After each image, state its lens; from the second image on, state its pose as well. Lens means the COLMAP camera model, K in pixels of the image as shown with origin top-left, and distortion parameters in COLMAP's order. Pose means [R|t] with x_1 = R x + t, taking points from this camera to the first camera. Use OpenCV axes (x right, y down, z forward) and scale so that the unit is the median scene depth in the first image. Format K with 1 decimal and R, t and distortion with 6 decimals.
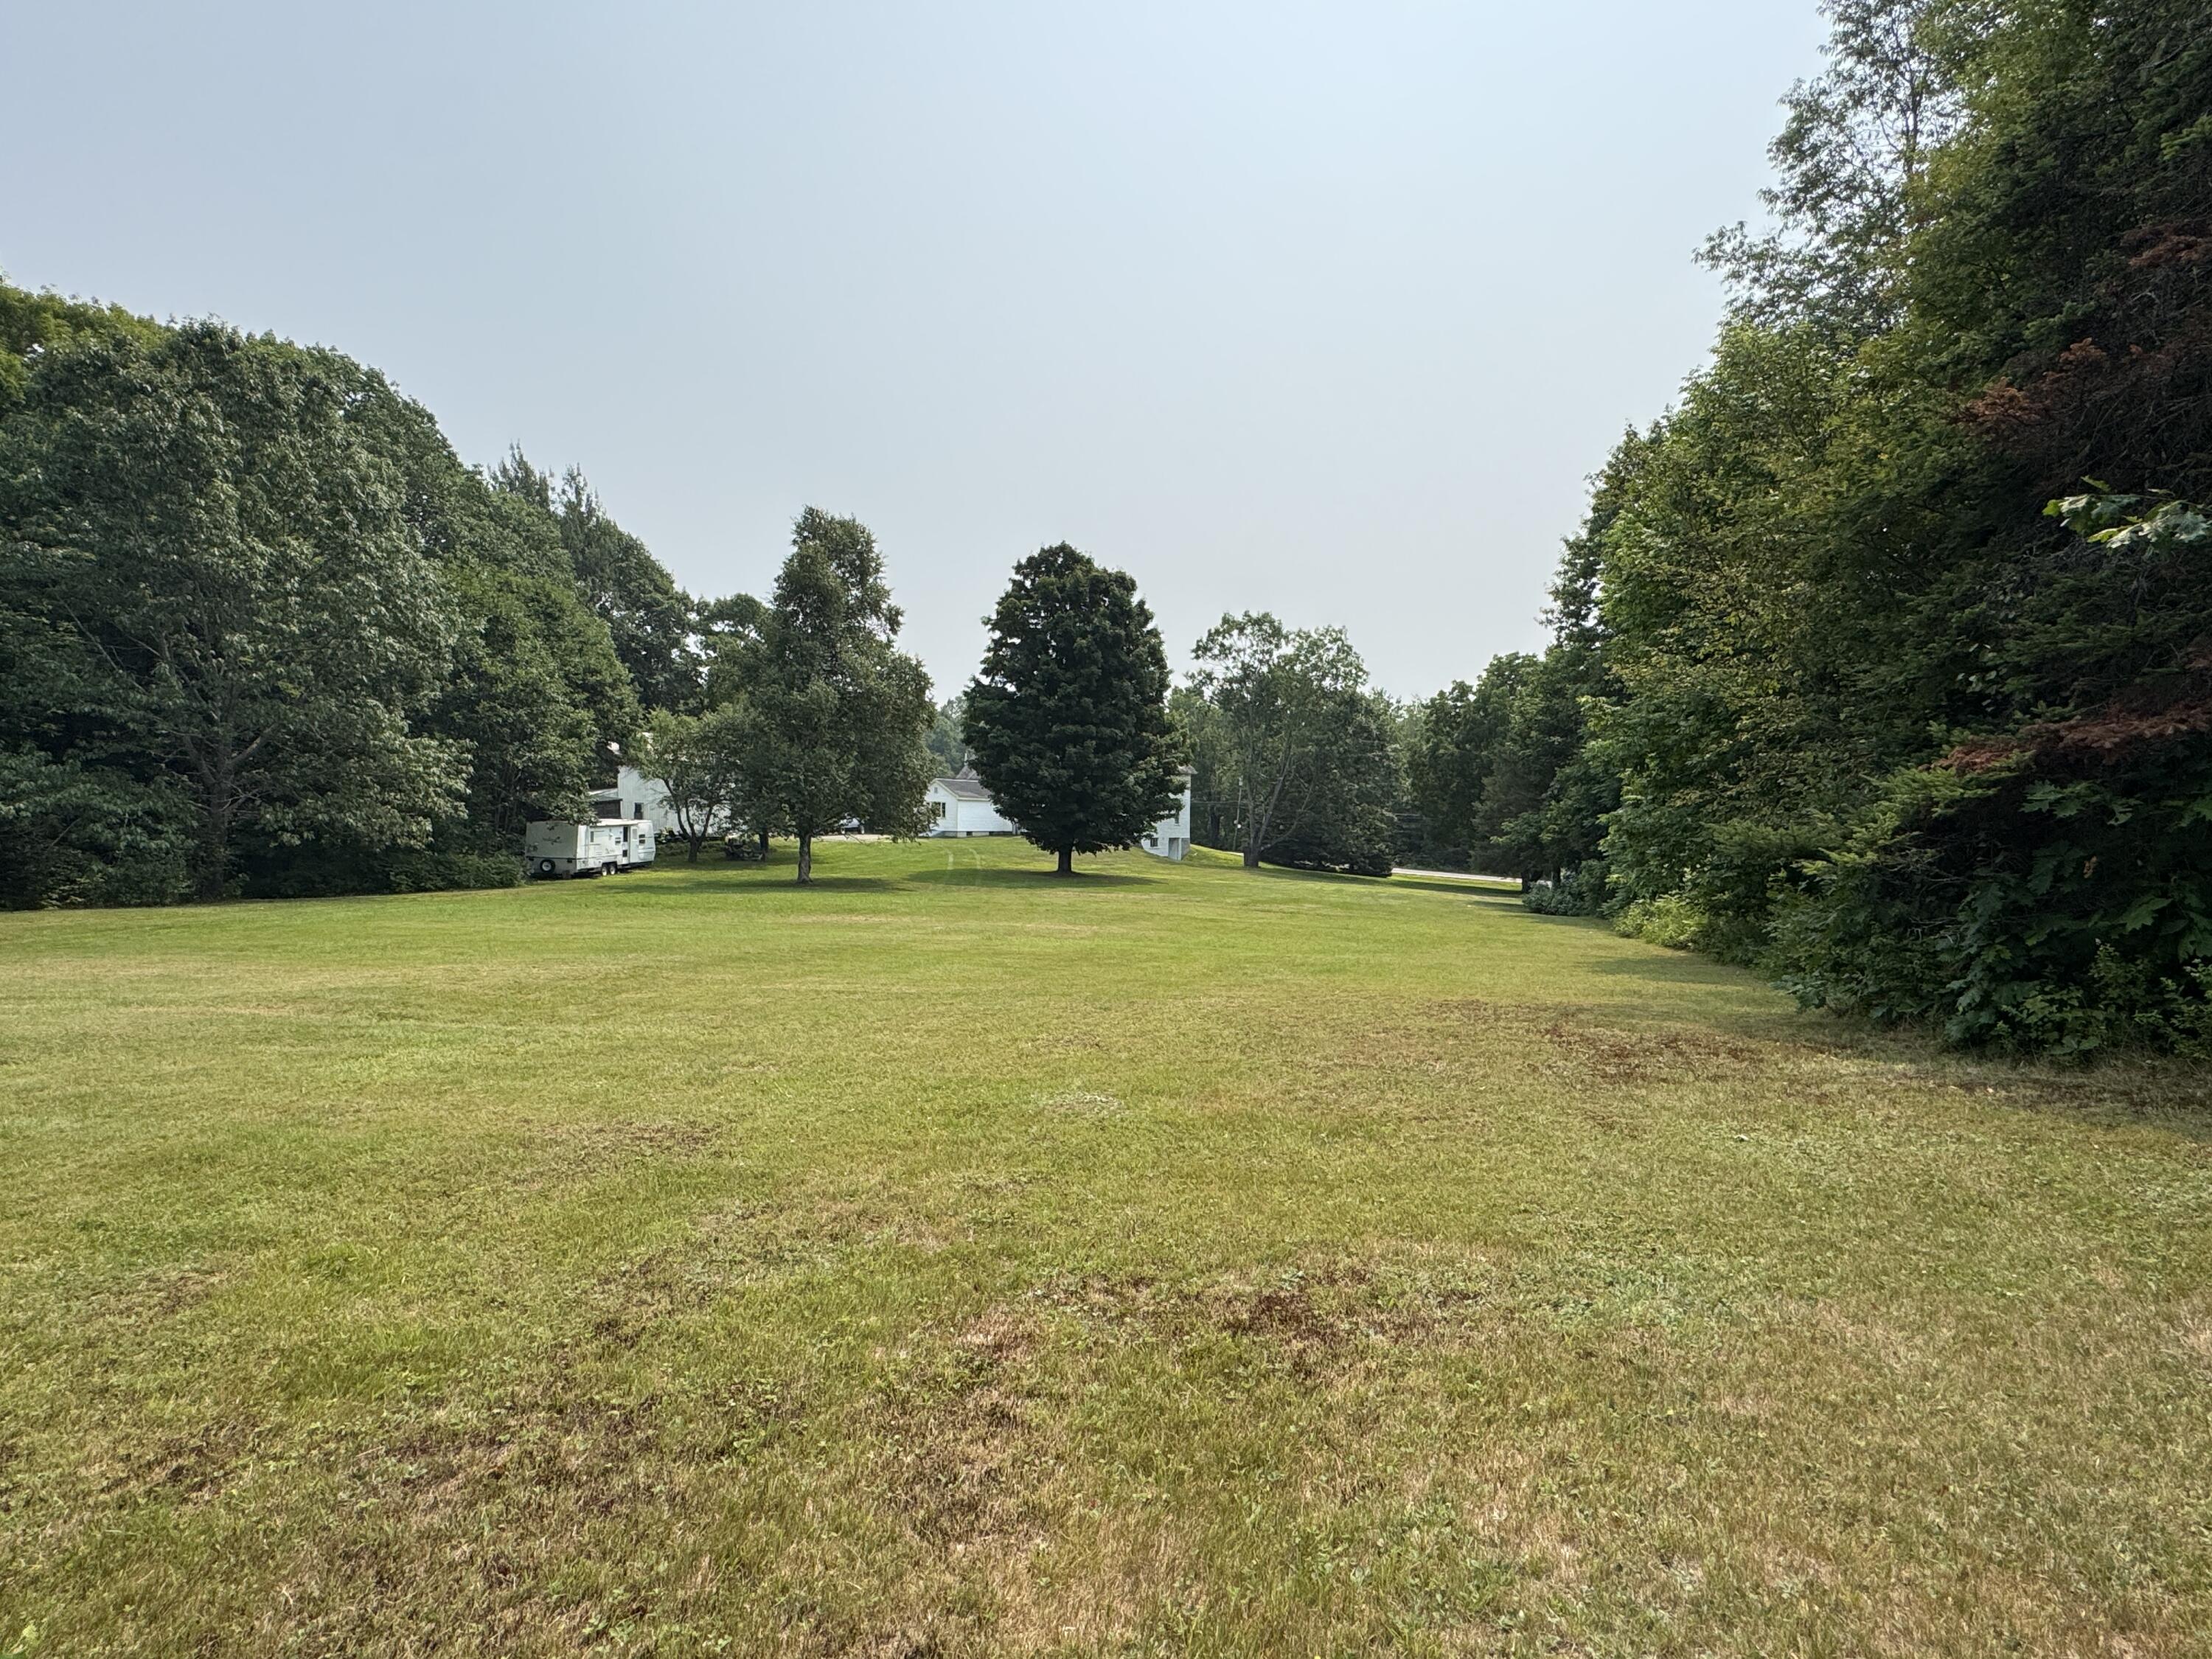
lens RADIAL K [[1159.9, 0, 1100.6], [0, 1159.9, 833.2], [0, 0, 1]] dist [-0.003844, 0.001432]
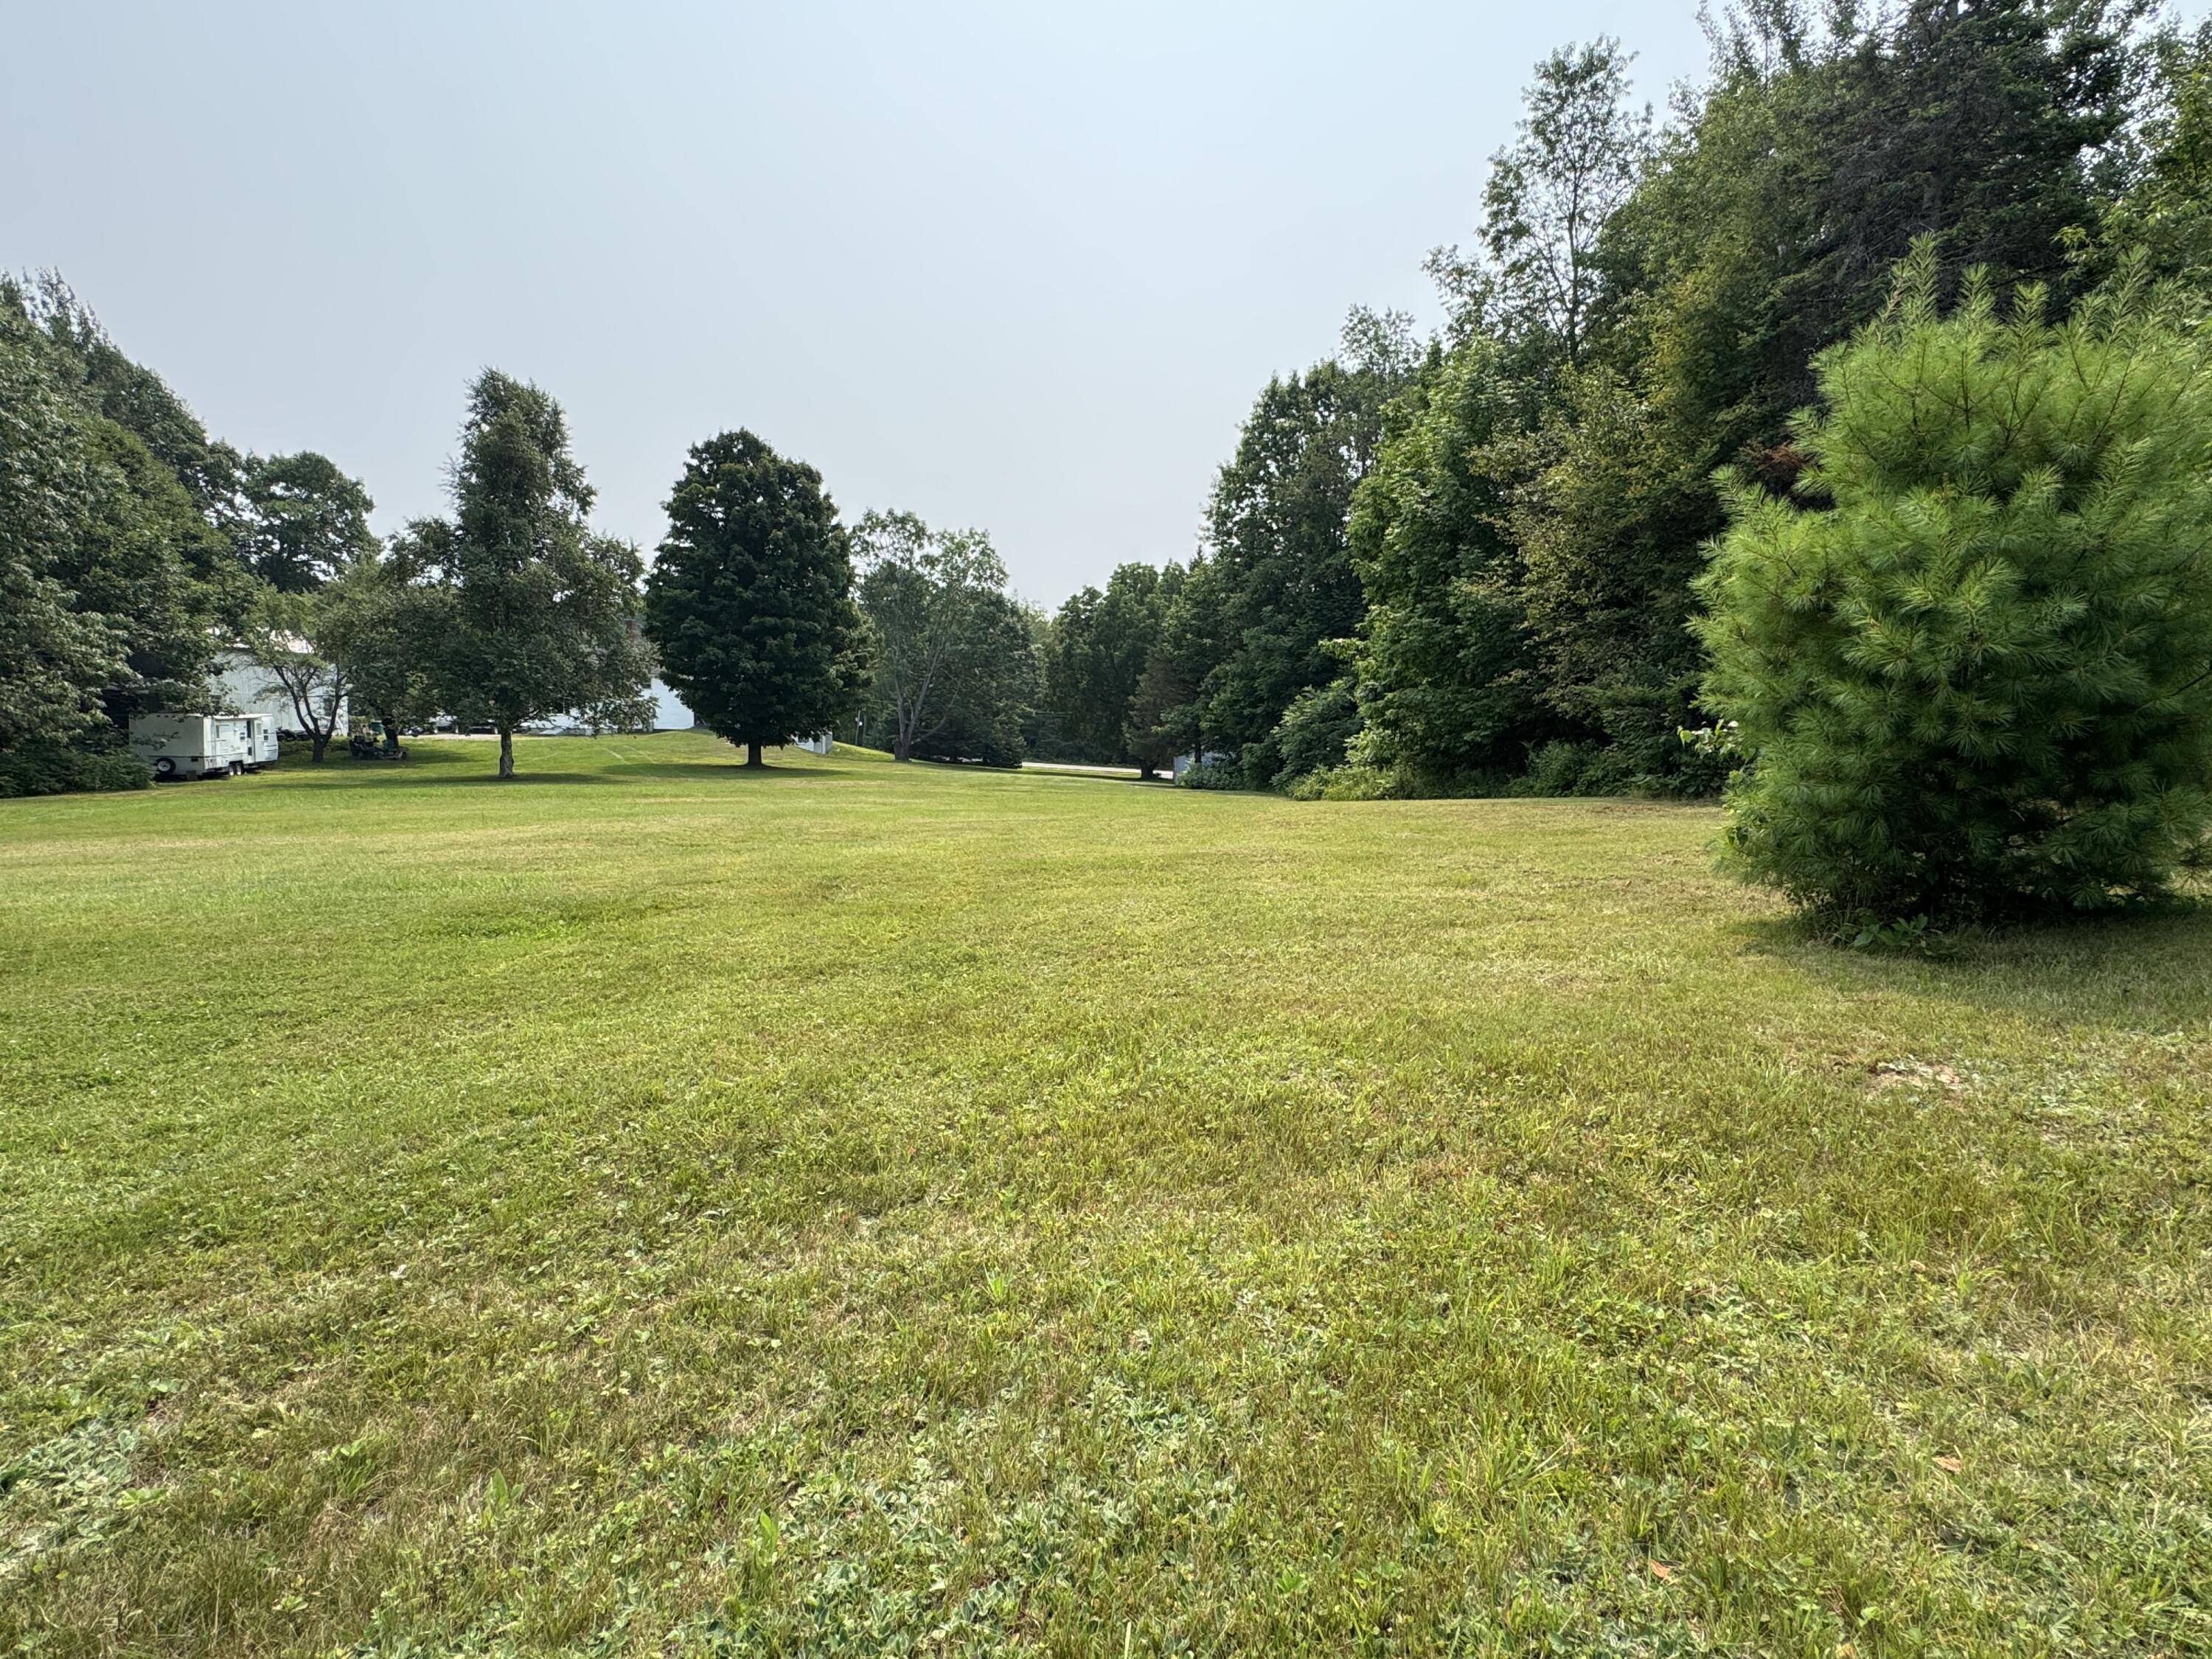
lens RADIAL K [[1159.9, 0, 1105.3], [0, 1159.9, 832.4], [0, 0, 1]] dist [-0.003844, 0.001432]
pose [[0.928783, -0.039788, 0.368483, -0.122706], [0.009028, 0.996355, 0.084830, 0.009212], [-0.370515, -0.075462, 0.925756, -0.047316]]
